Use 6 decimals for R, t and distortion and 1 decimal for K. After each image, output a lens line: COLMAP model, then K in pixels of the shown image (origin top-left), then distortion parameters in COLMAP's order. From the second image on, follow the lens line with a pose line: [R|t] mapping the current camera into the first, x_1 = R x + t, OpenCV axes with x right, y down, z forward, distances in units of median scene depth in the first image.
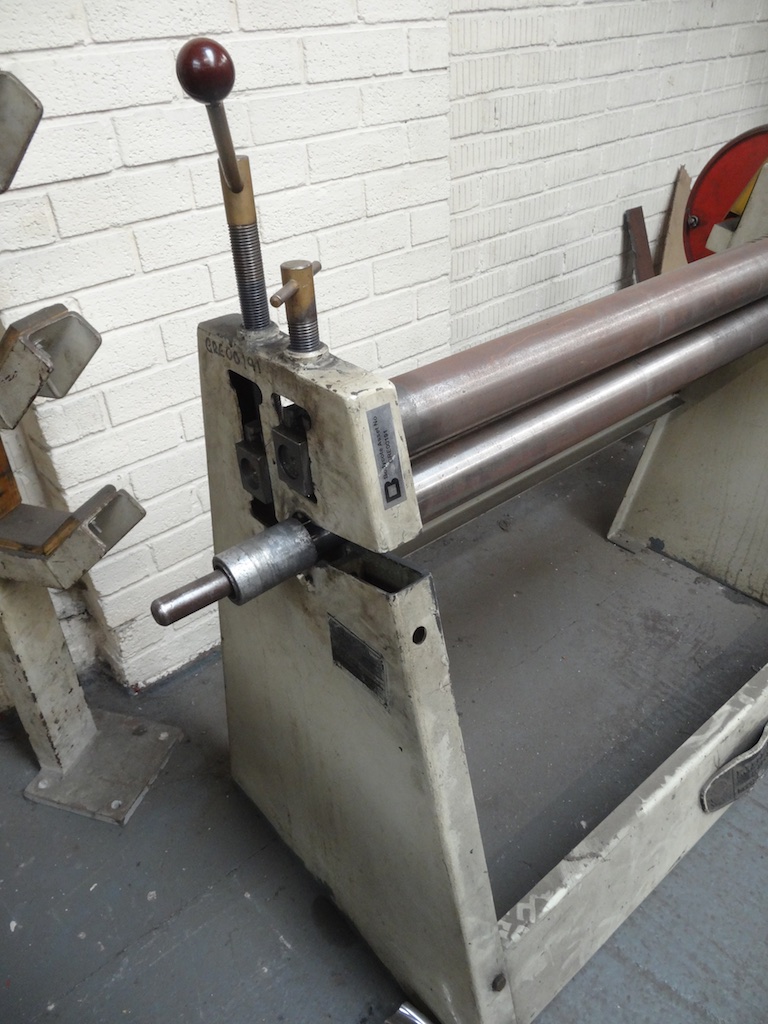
lens RADIAL K [[760.0, 0, 384.6], [0, 760.0, 514.5], [0, 0, 1]] dist [0.011118, -0.008290]
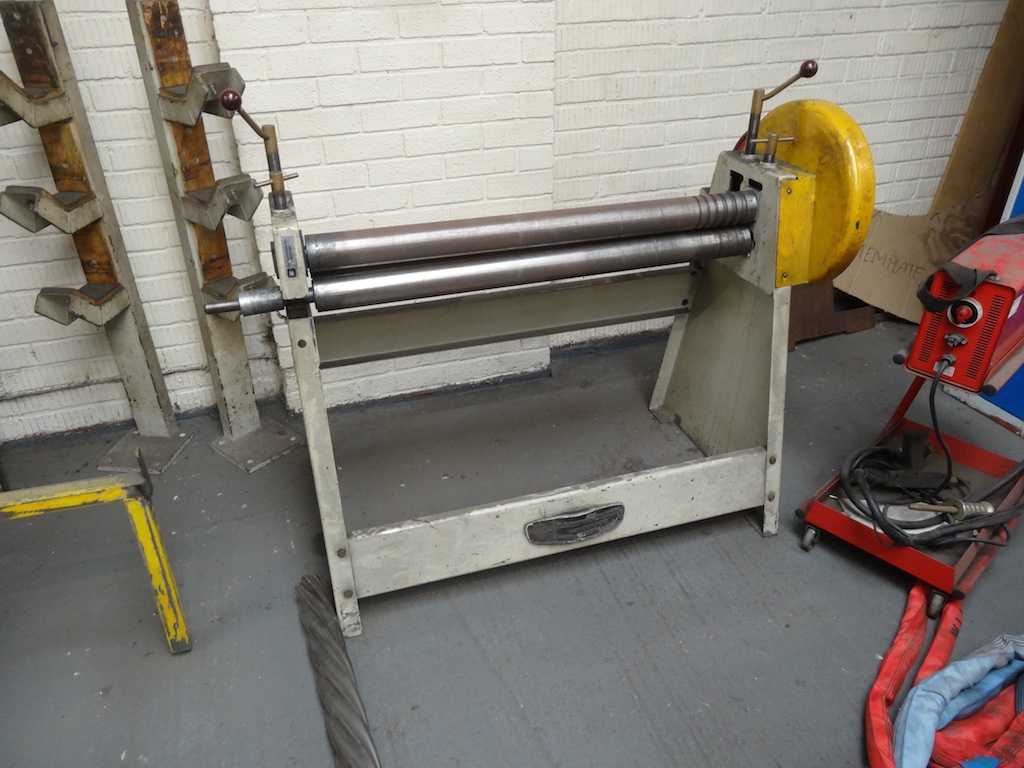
lens RADIAL K [[760.0, 0, 509.9], [0, 760.0, 383.1], [0, 0, 1]] dist [0.011118, -0.008290]
pose [[0.924086, 0.230624, -0.304758, 0.653195], [-0.240693, 0.970590, 0.004661, 0.056919], [0.296870, 0.069046, 0.952419, -0.460492]]
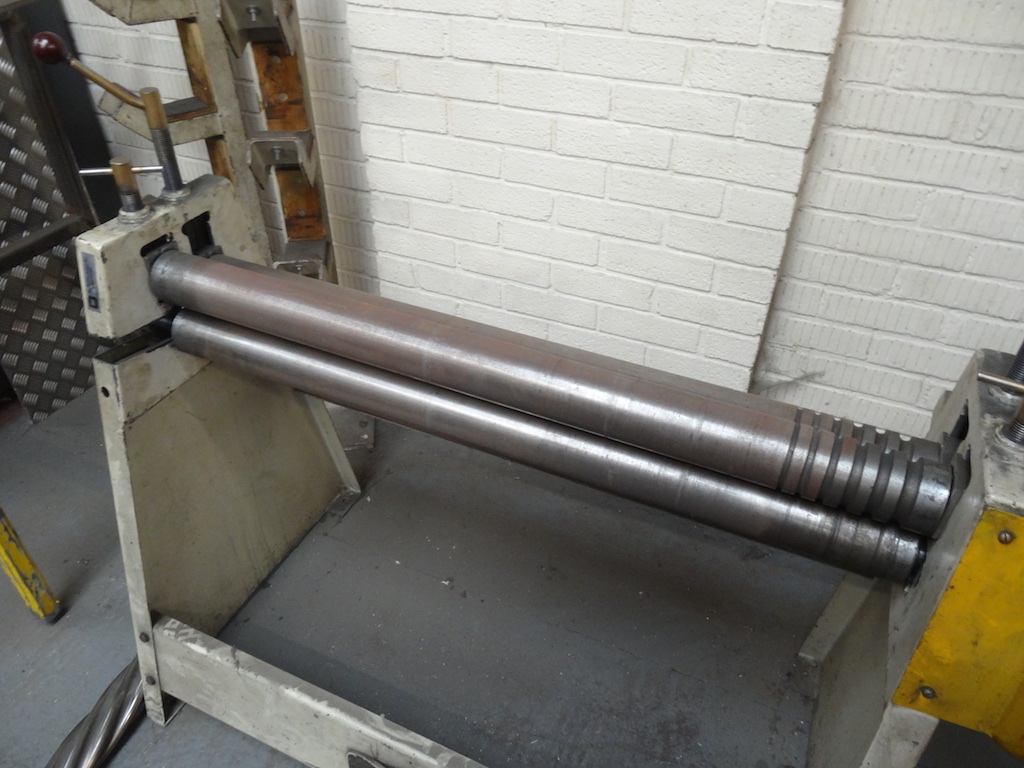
lens RADIAL K [[760.0, 0, 508.7], [0, 760.0, 384.9], [0, 0, 1]] dist [0.011118, -0.008290]
pose [[0.427635, 0.597048, -0.678720, 0.761697], [-0.520170, 0.776599, 0.355410, -0.444913], [0.739291, 0.201064, 0.642668, 0.292571]]
